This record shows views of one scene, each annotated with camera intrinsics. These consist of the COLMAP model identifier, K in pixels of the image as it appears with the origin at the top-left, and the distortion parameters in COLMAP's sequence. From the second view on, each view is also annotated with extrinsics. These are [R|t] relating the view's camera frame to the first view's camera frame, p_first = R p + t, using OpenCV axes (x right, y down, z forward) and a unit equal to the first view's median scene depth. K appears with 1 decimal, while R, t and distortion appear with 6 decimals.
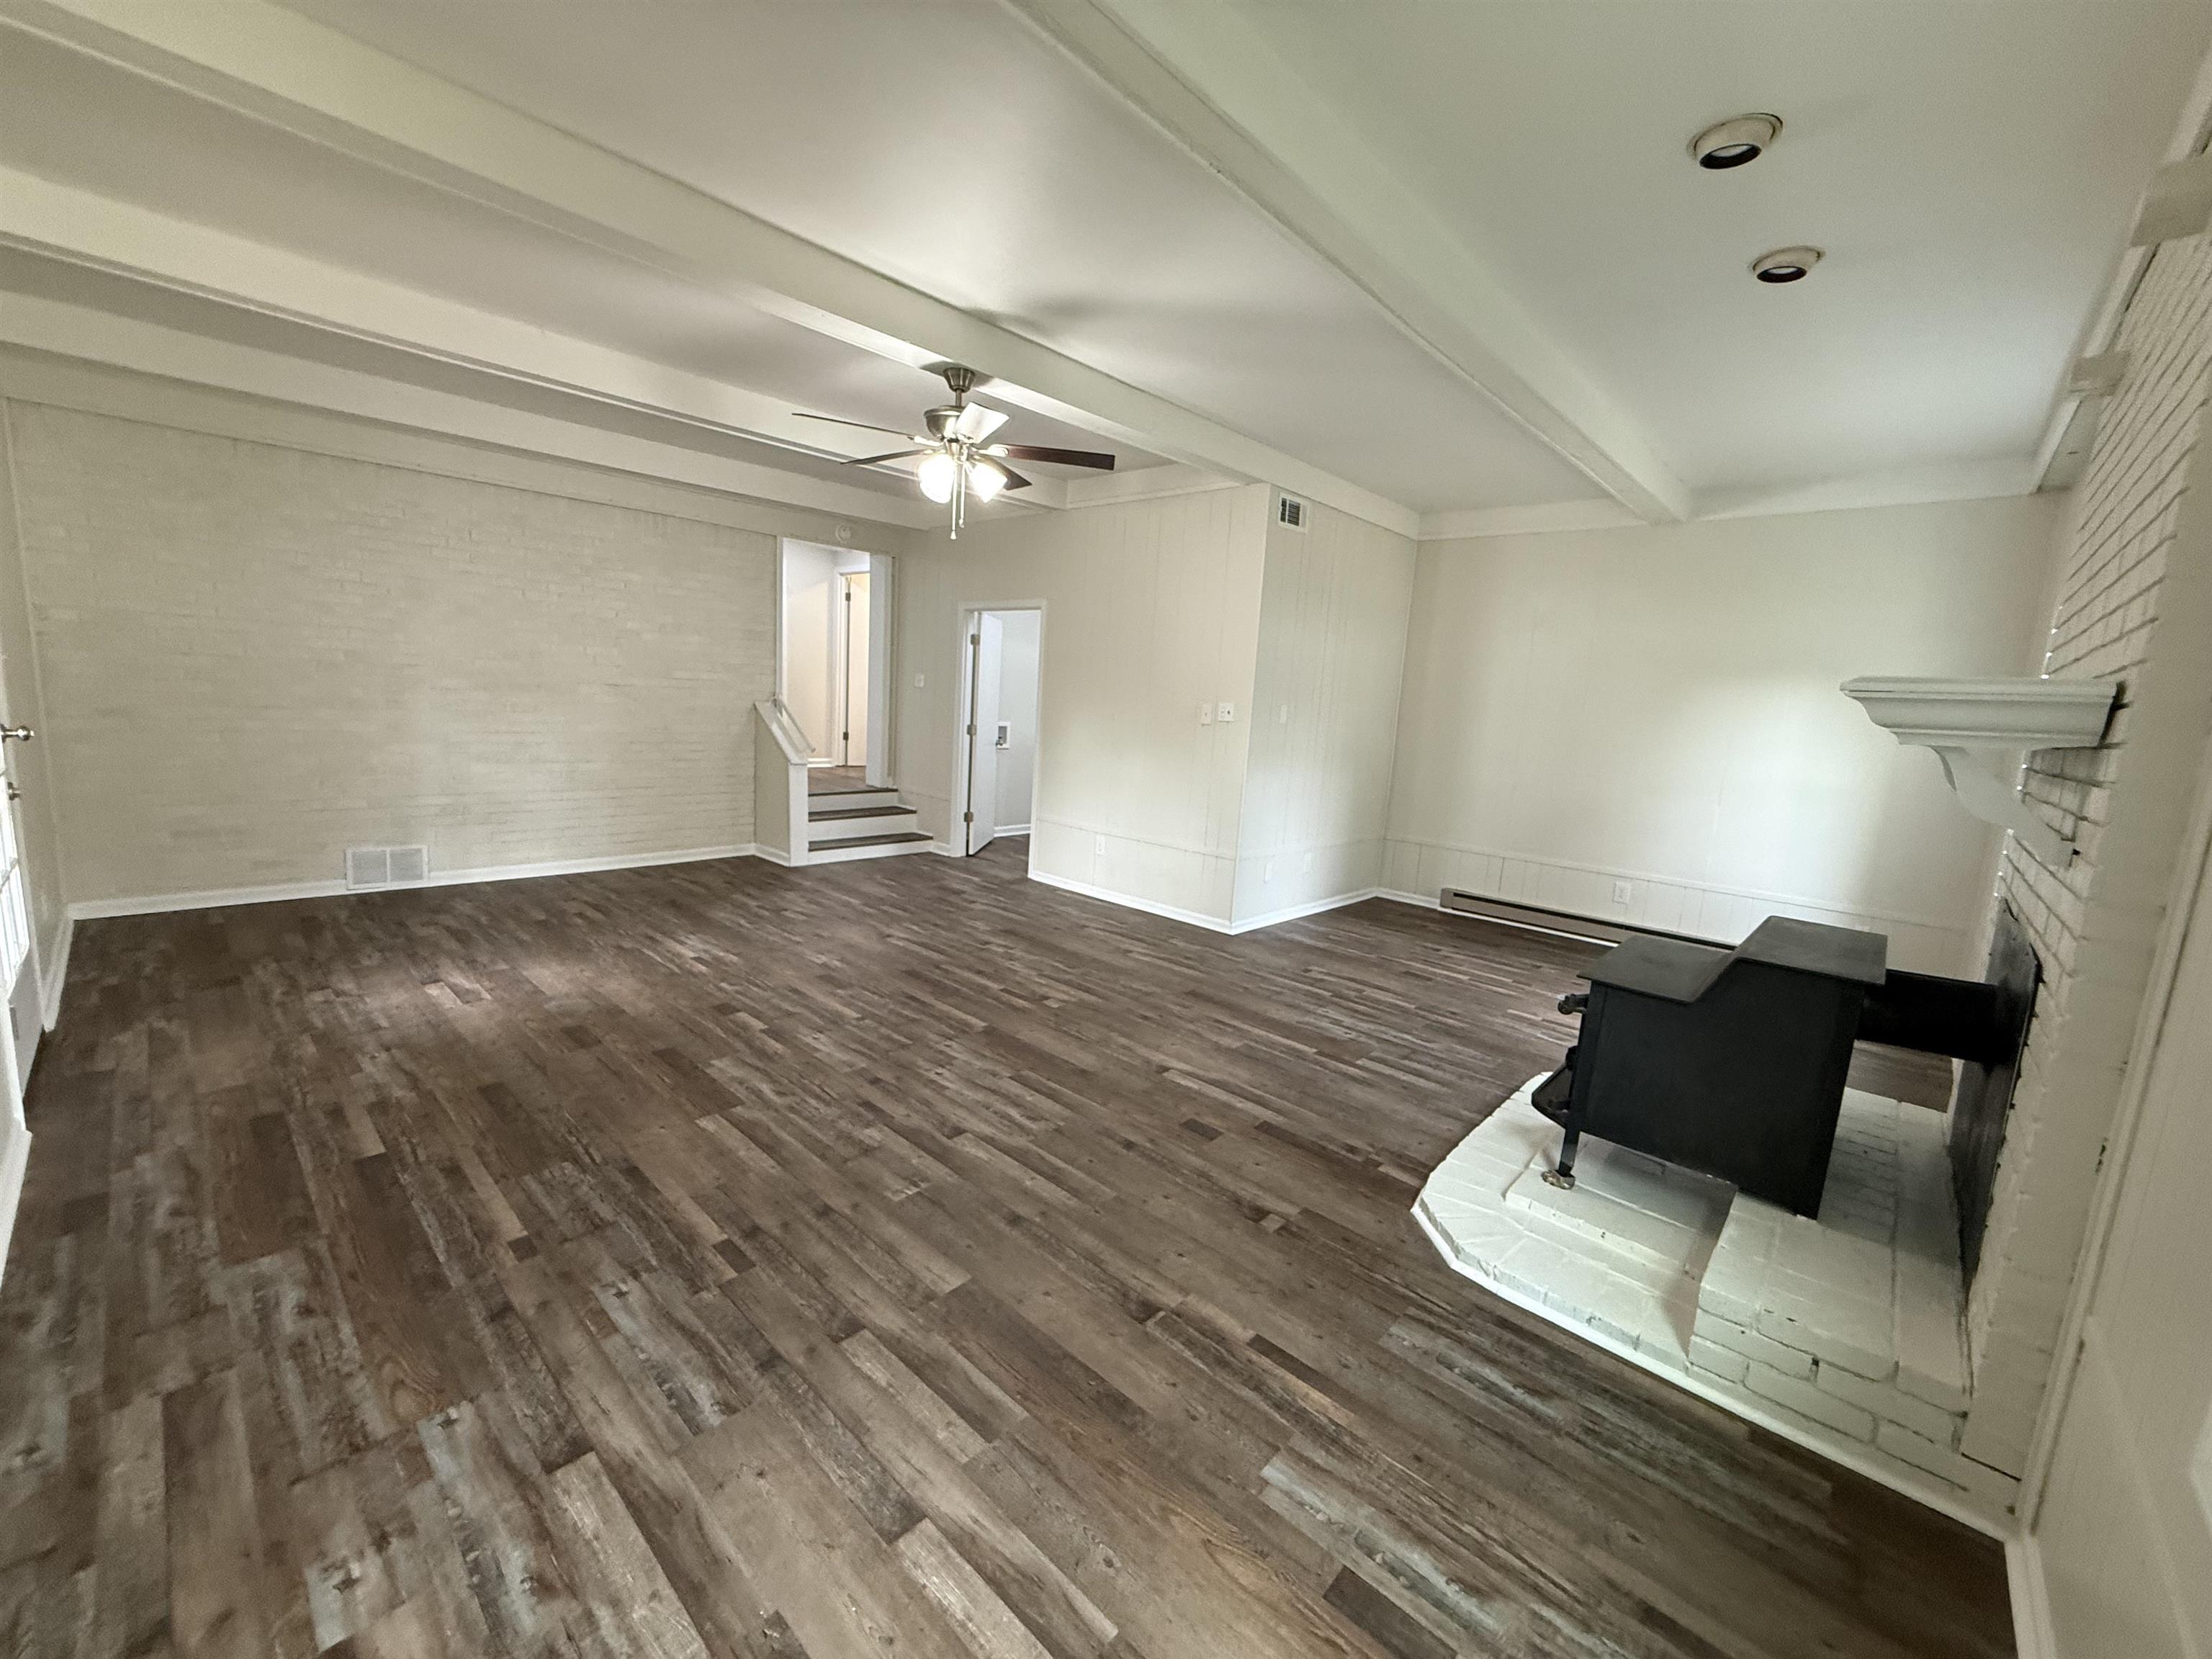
lens RADIAL K [[880.3, 0, 1105.1], [0, 880.3, 825.7], [0, 0, 1]] dist [-0.000067, -0.000019]
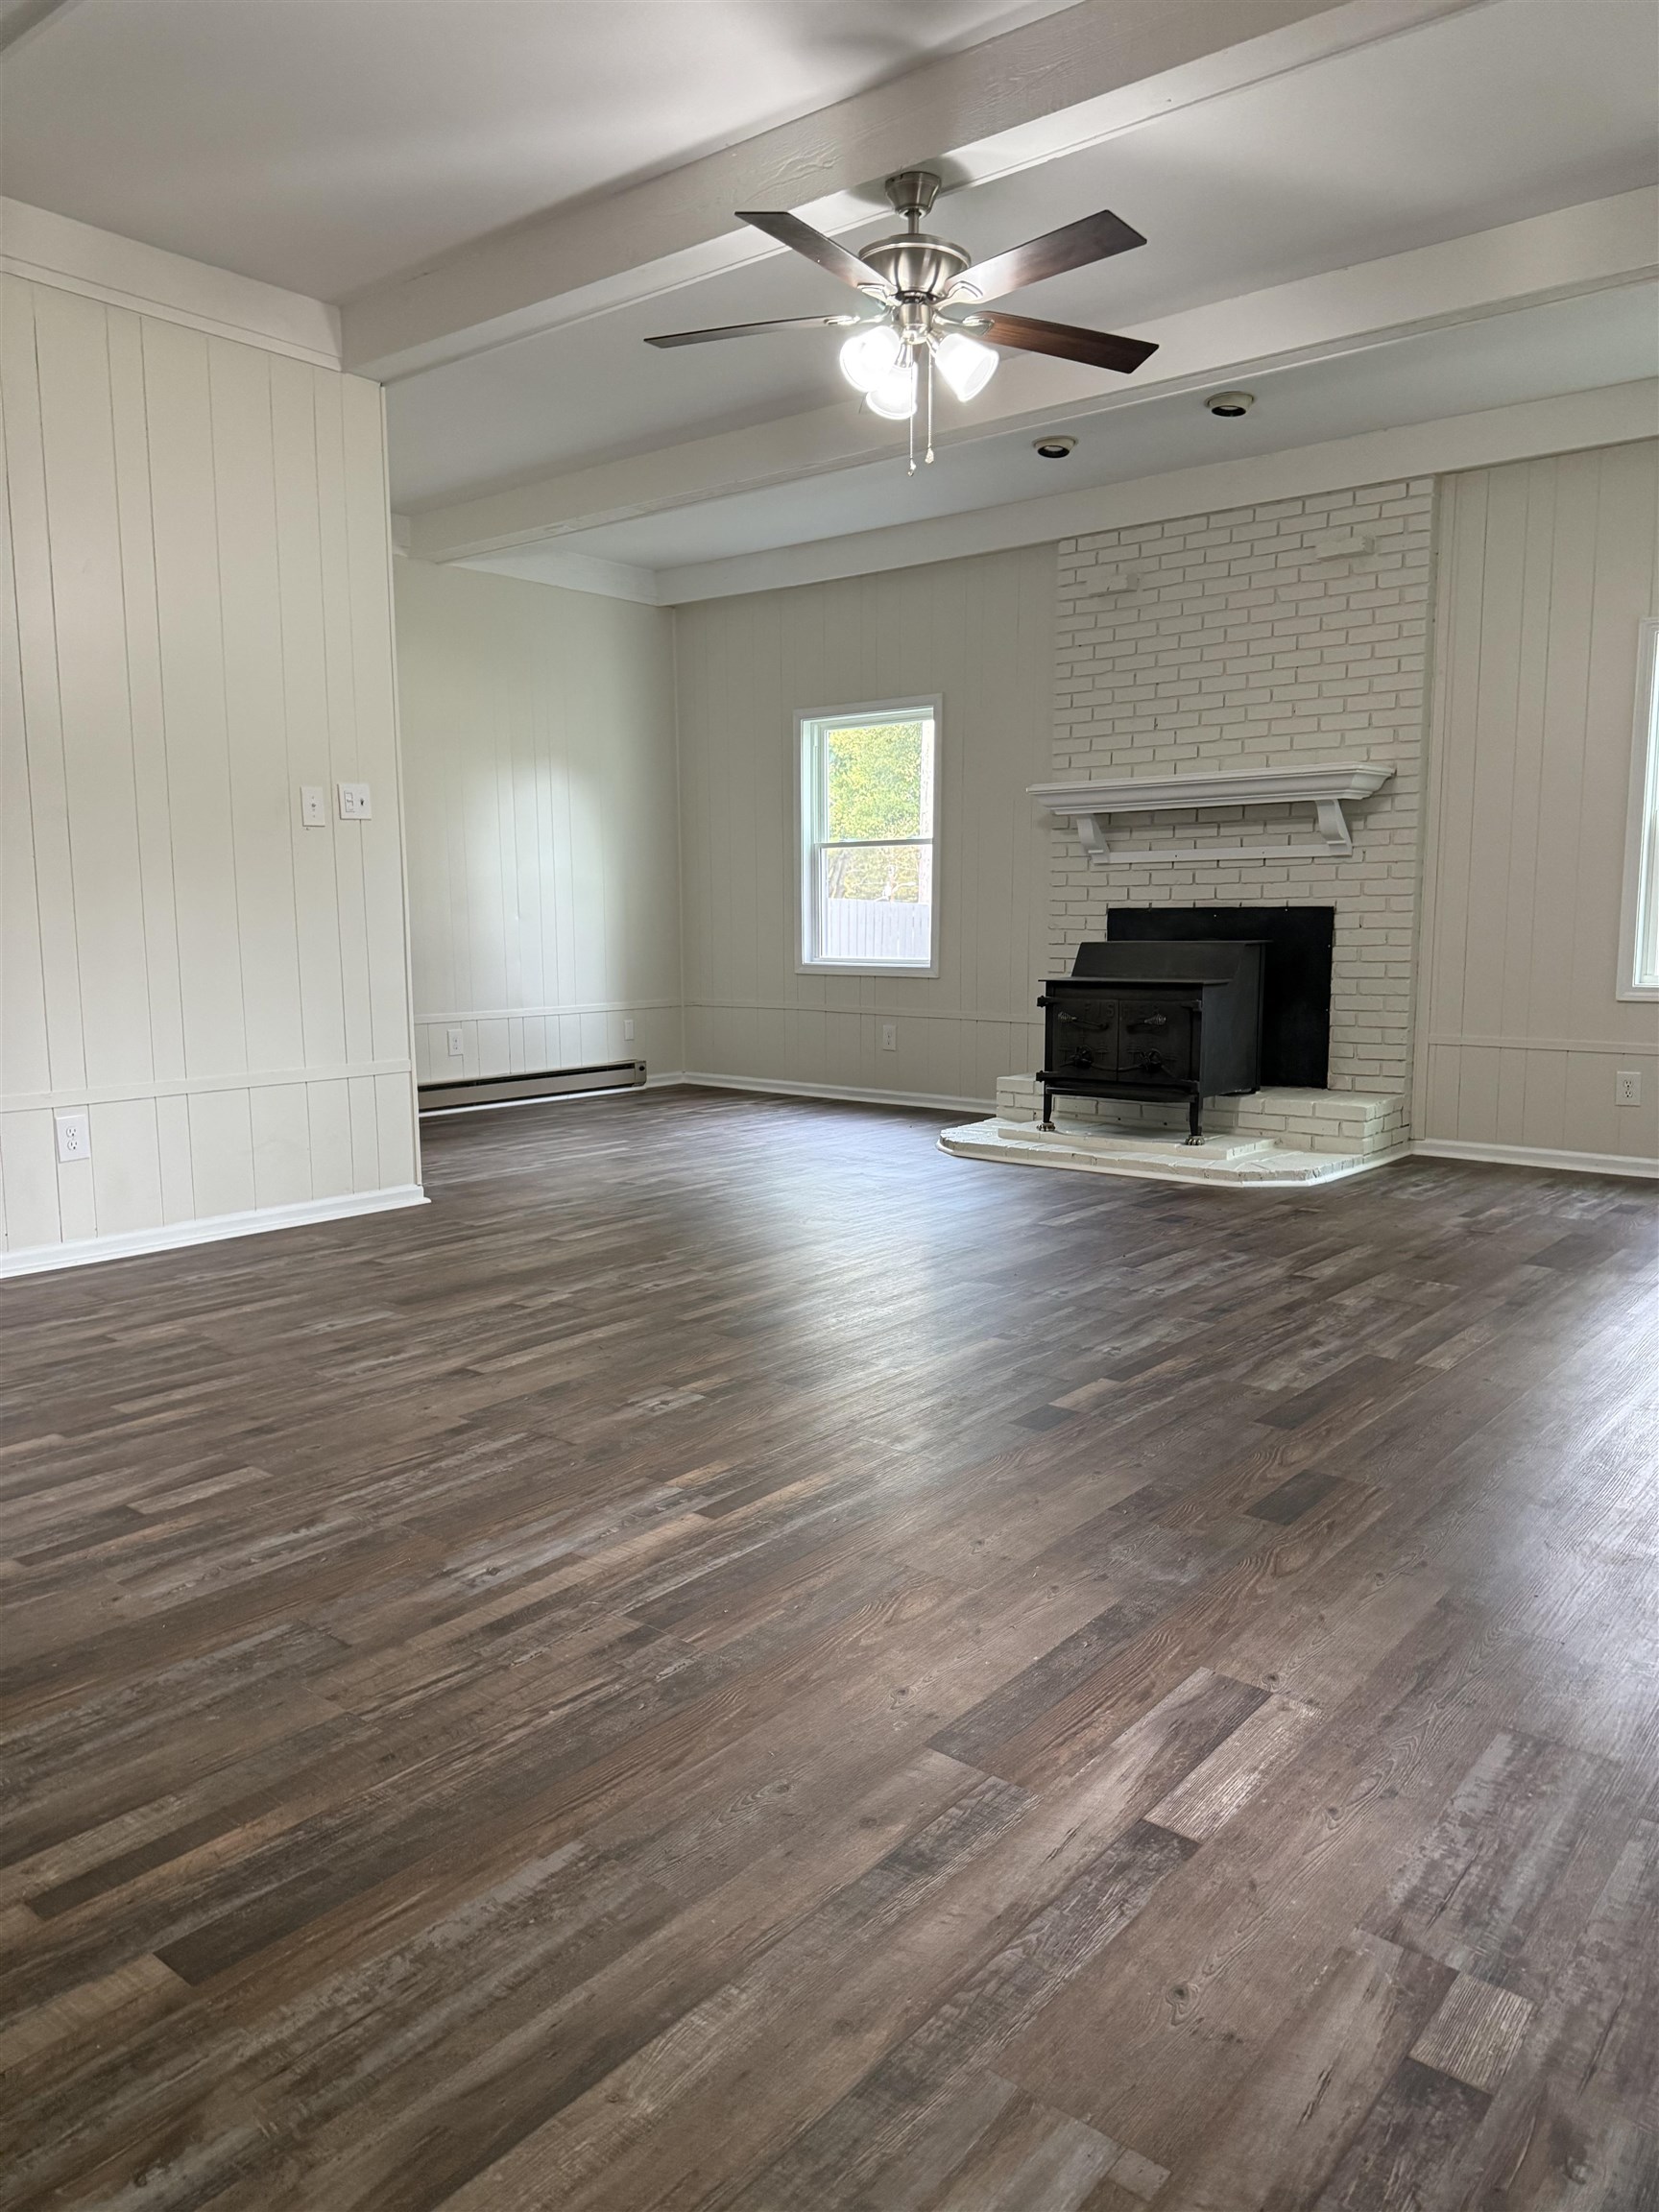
lens RADIAL K [[1554.9, 0, 822.8], [0, 1554.9, 1099.8], [0, 0, 1]] dist [0.059785, -0.058149]
pose [[-0.061557, -0.180298, 0.981684, -1.119498], [0.148568, 0.970937, 0.187640, -0.119385], [-0.986984, 0.157397, -0.032982, 1.040142]]
